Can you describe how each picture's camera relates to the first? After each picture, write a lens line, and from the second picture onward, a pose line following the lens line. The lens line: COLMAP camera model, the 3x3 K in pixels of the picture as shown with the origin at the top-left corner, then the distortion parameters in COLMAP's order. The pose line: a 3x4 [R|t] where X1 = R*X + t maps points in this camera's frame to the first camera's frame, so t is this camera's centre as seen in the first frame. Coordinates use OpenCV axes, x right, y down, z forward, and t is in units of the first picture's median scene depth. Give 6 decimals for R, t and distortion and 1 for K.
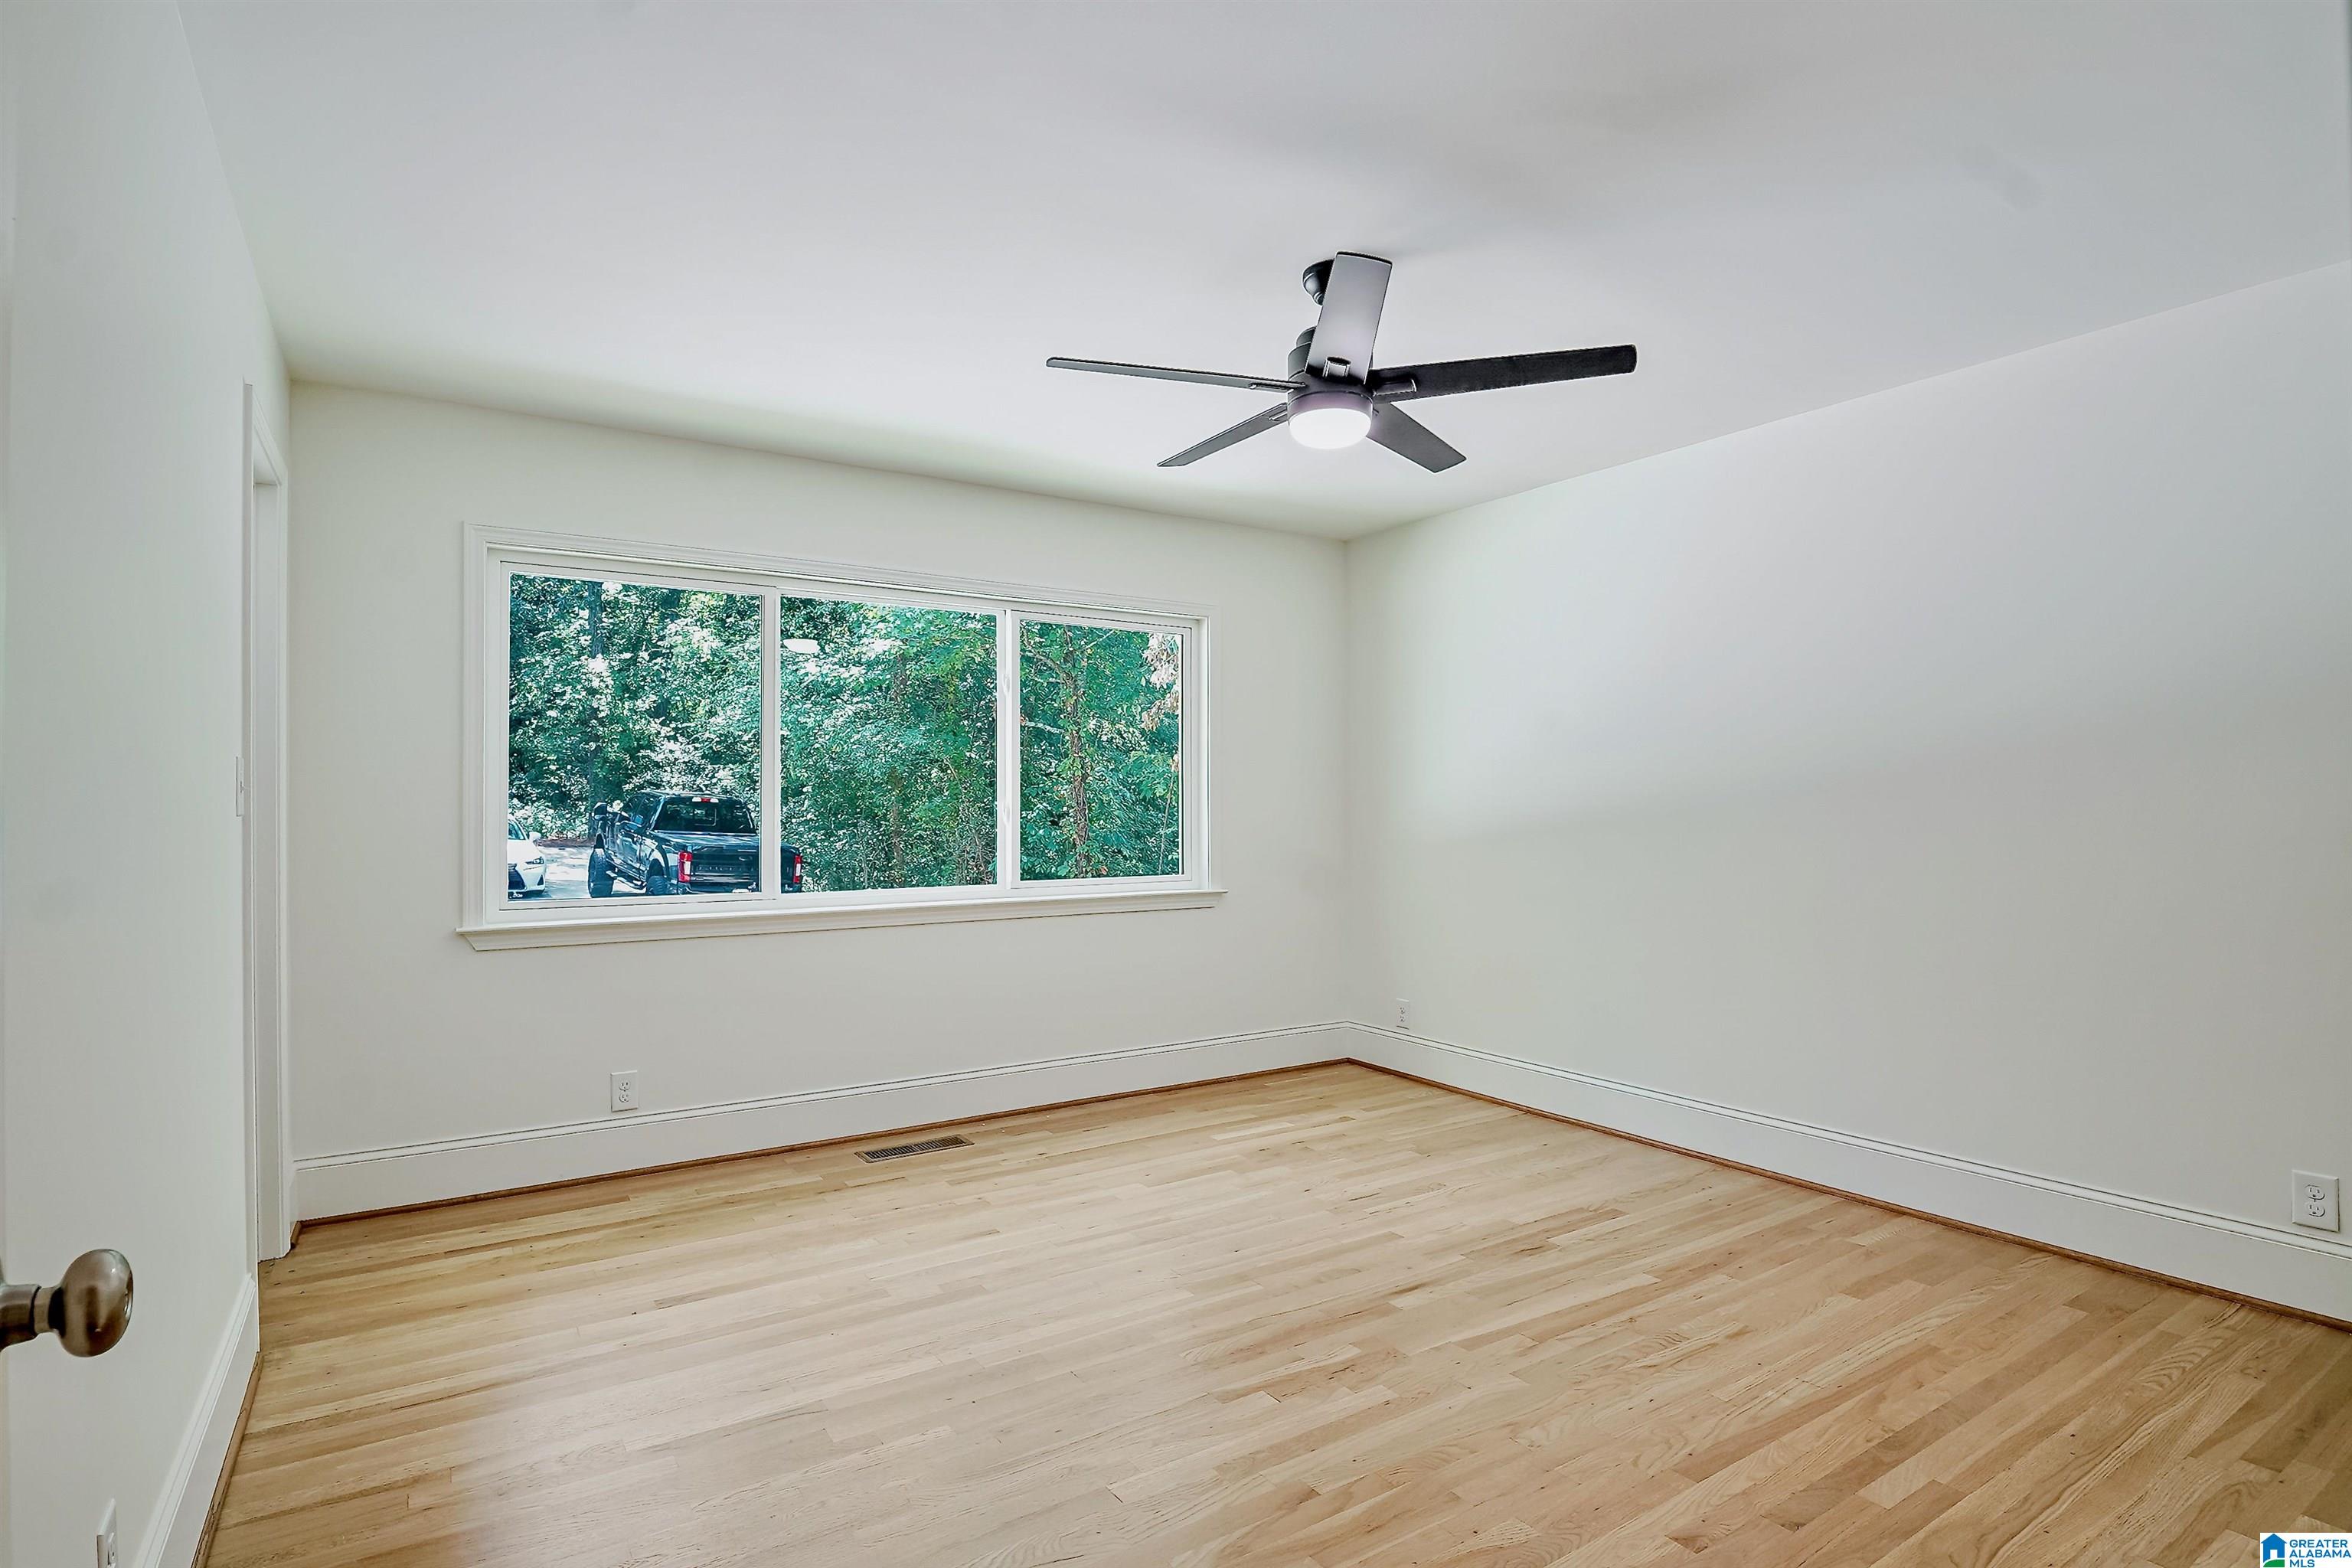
lens RADIAL K [[1157.9, 0, 1183.0], [0, 1157.9, 806.4], [0, 0, 1]] dist [-0.001215, -0.000643]
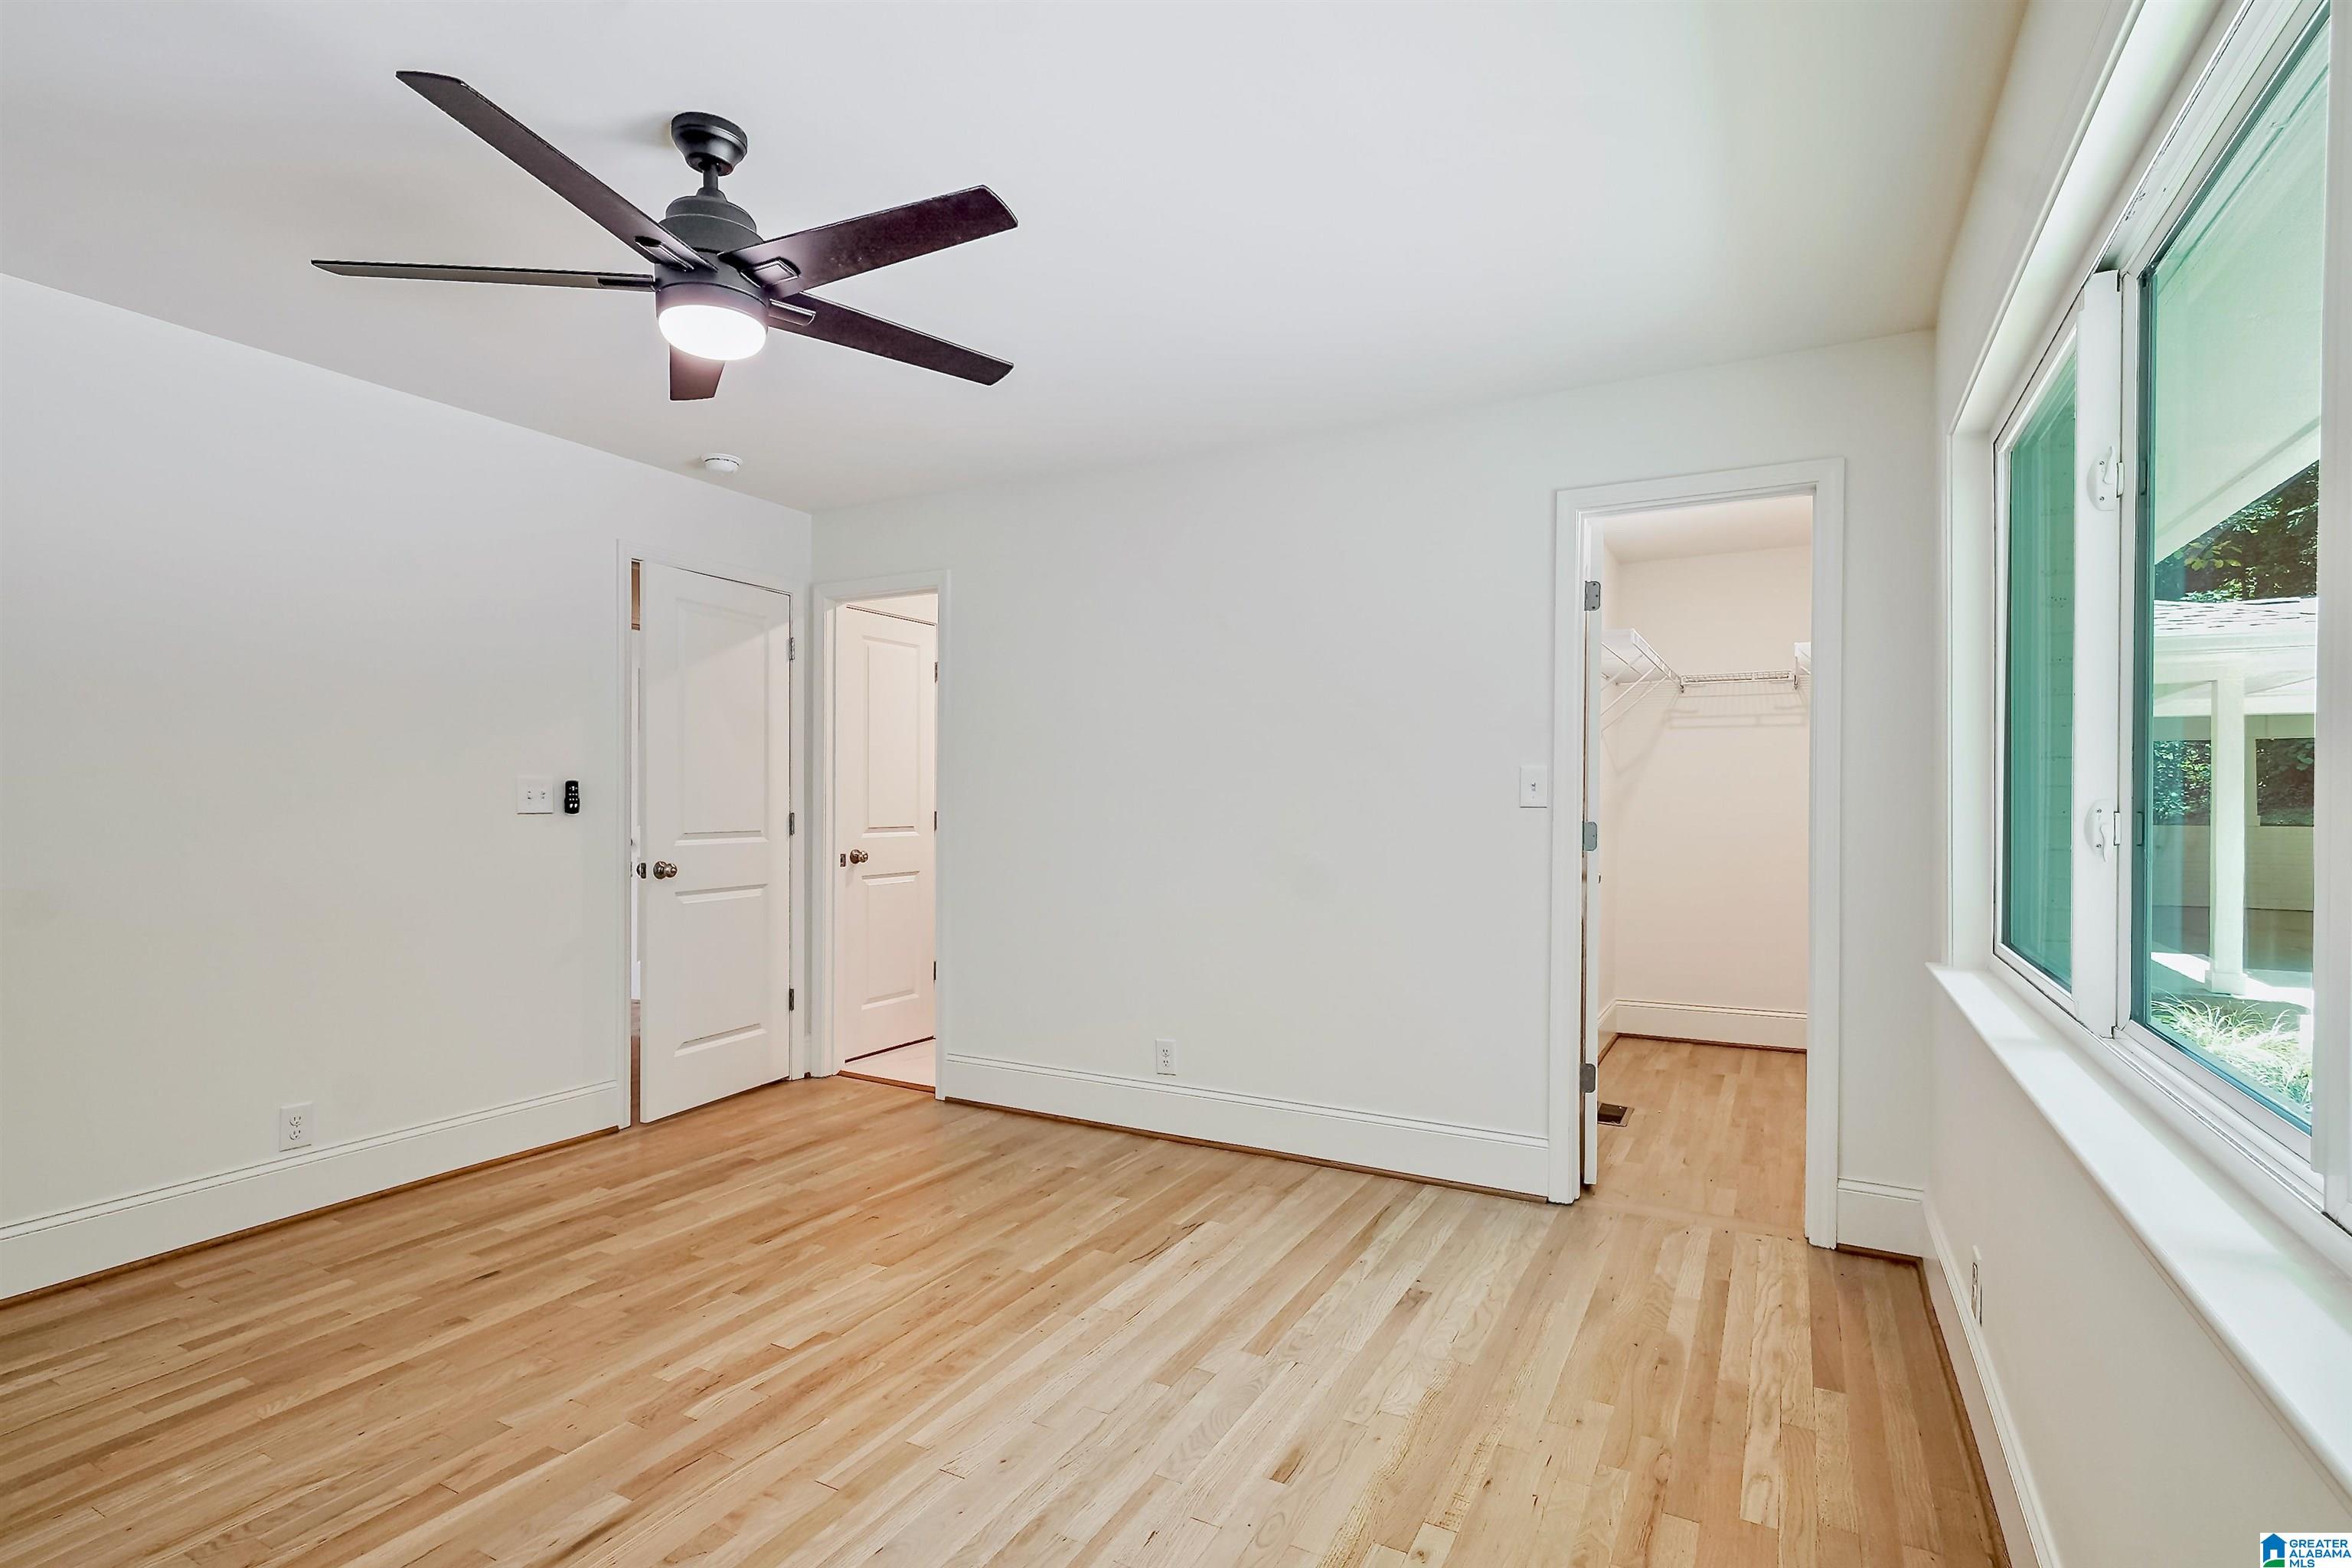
lens RADIAL K [[1157.9, 0, 1183.0], [0, 1157.9, 806.4], [0, 0, 1]] dist [-0.001215, -0.000643]
pose [[-0.882649, 0.003214, -0.470021, 0.230931], [-0.000365, 0.999972, 0.007523, -0.007800], [0.470032, 0.006811, -0.882623, 1.952310]]
